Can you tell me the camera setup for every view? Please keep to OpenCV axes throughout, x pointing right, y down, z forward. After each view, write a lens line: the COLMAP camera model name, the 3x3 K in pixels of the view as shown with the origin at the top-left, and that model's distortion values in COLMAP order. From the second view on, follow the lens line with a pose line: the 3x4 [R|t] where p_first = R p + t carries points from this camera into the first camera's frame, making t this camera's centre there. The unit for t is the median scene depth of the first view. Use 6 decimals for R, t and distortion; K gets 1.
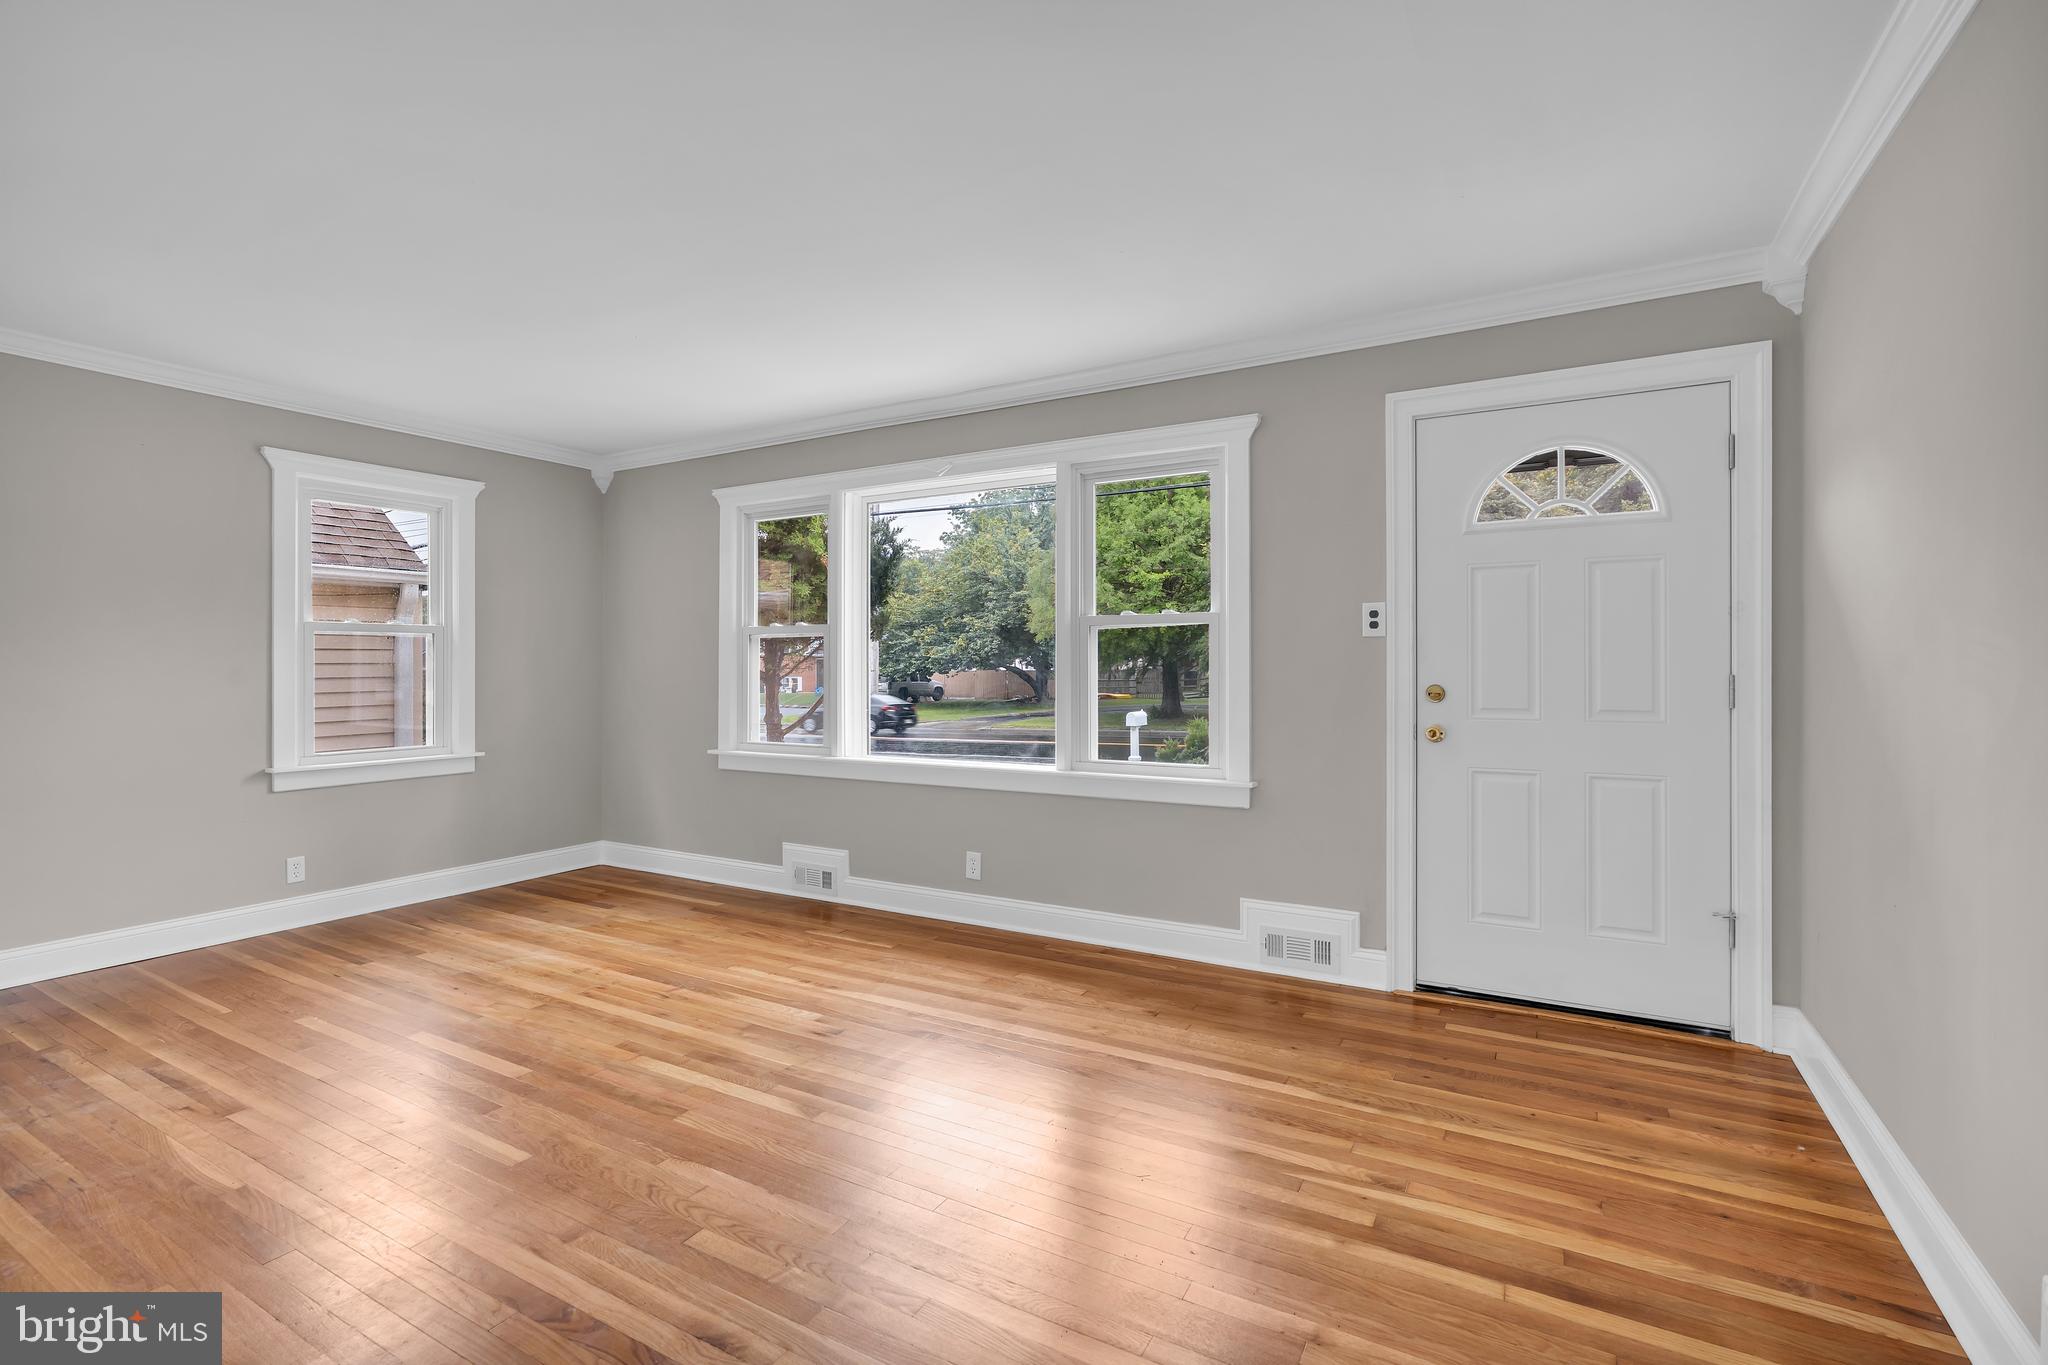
lens RADIAL K [[925.4, 0, 1030.3], [0, 925.4, 670.7], [0, 0, 1]] dist [0.000605, 0.000525]
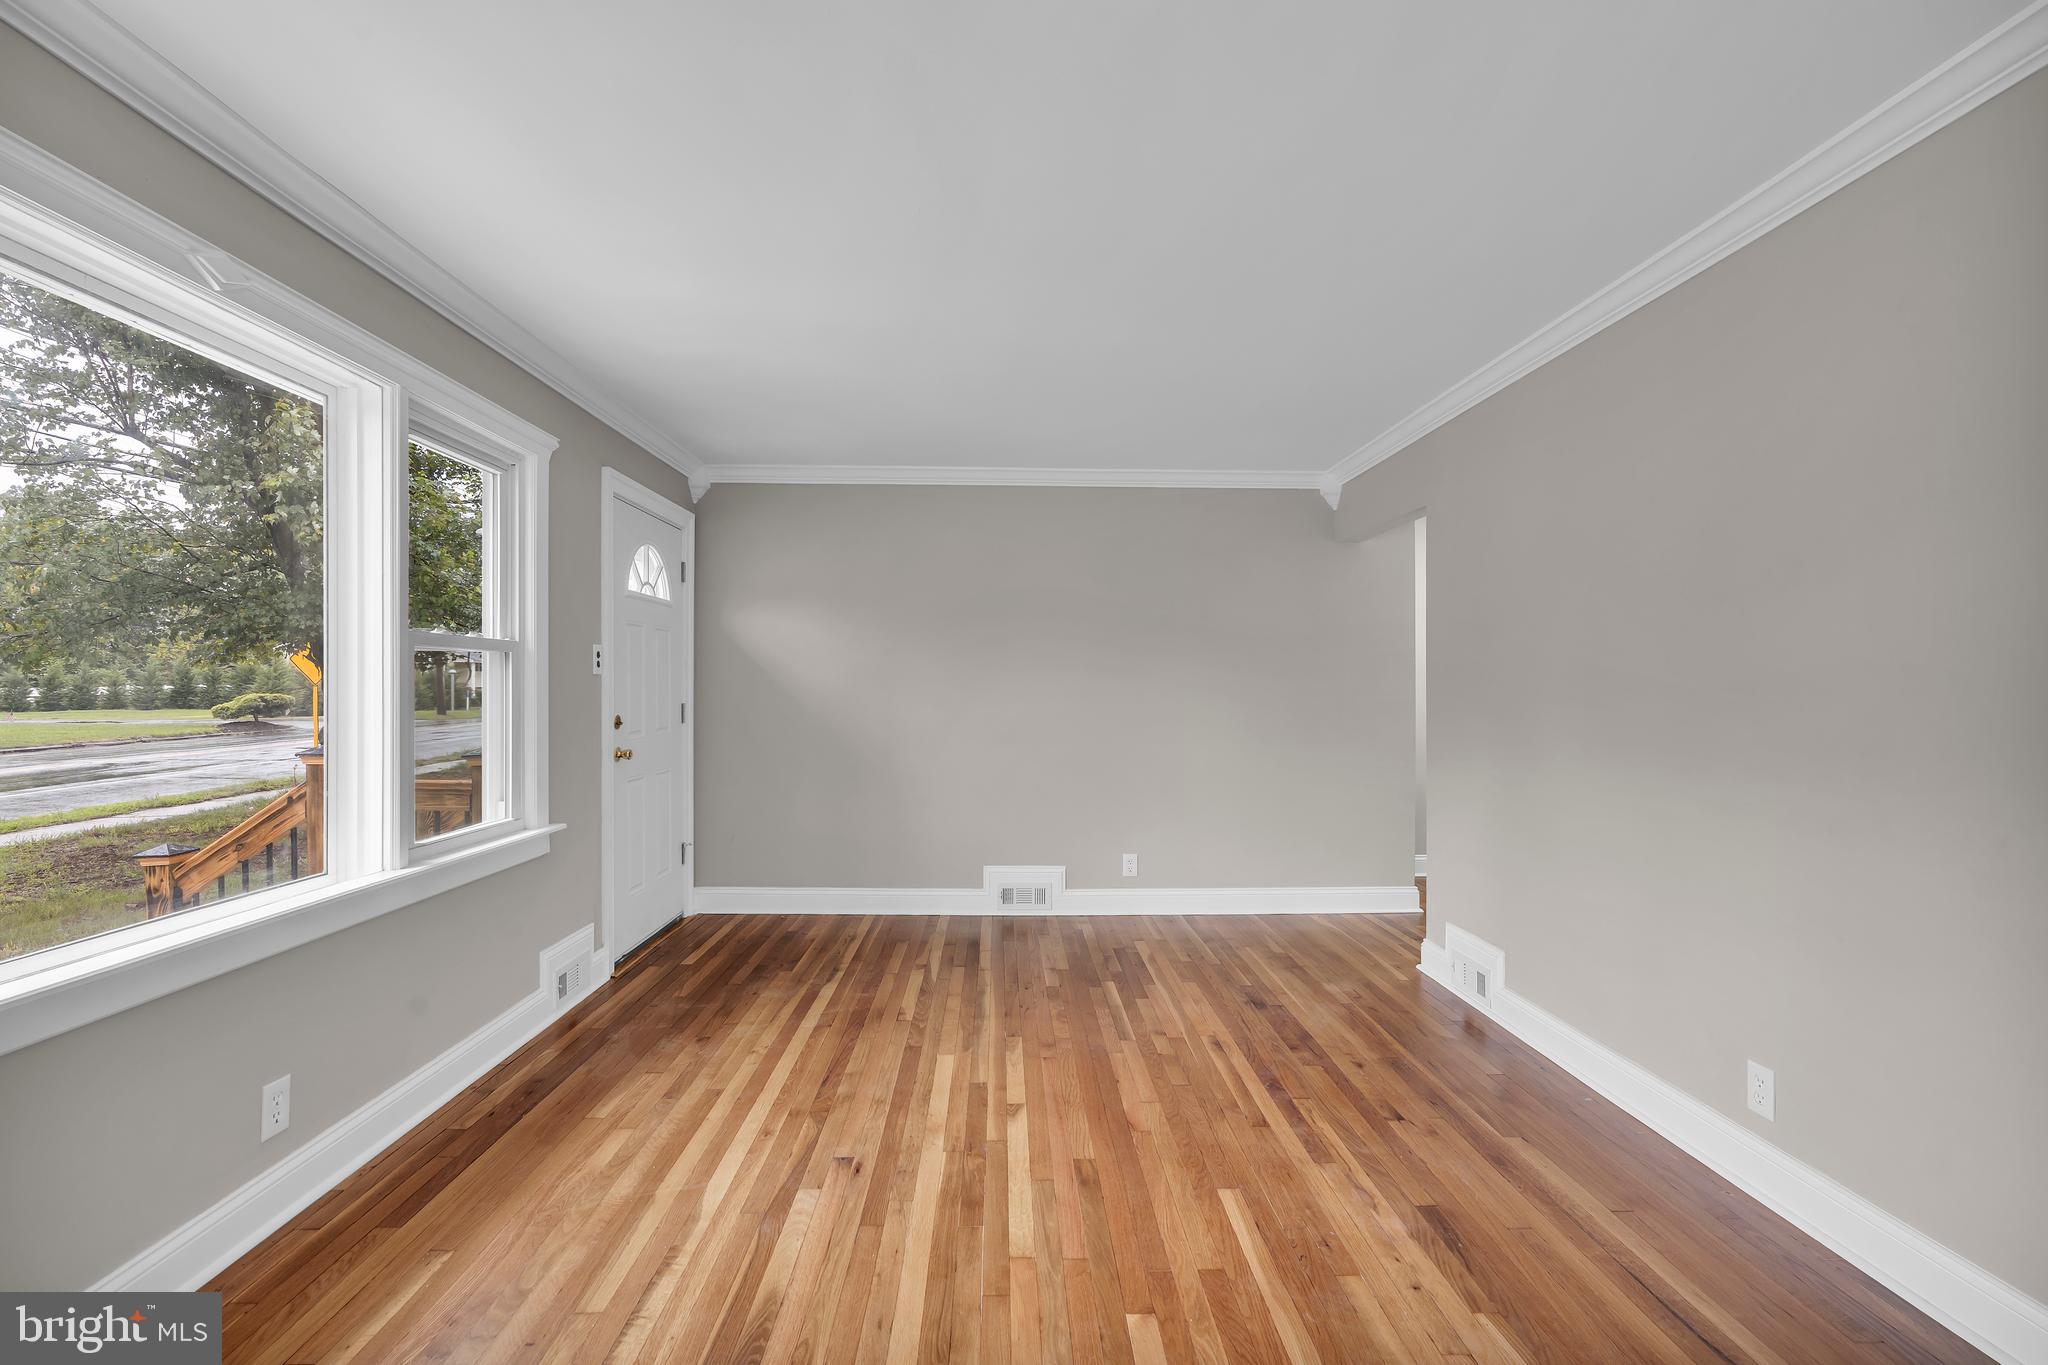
lens RADIAL K [[925.4, 0, 1022.2], [0, 925.4, 688.6], [0, 0, 1]] dist [0.000605, 0.000525]
pose [[-0.517004, 0.007542, 0.855950, -0.975744], [0.005187, 0.999970, -0.005678, -0.011581], [-0.855967, 0.001504, -0.517028, 1.282350]]
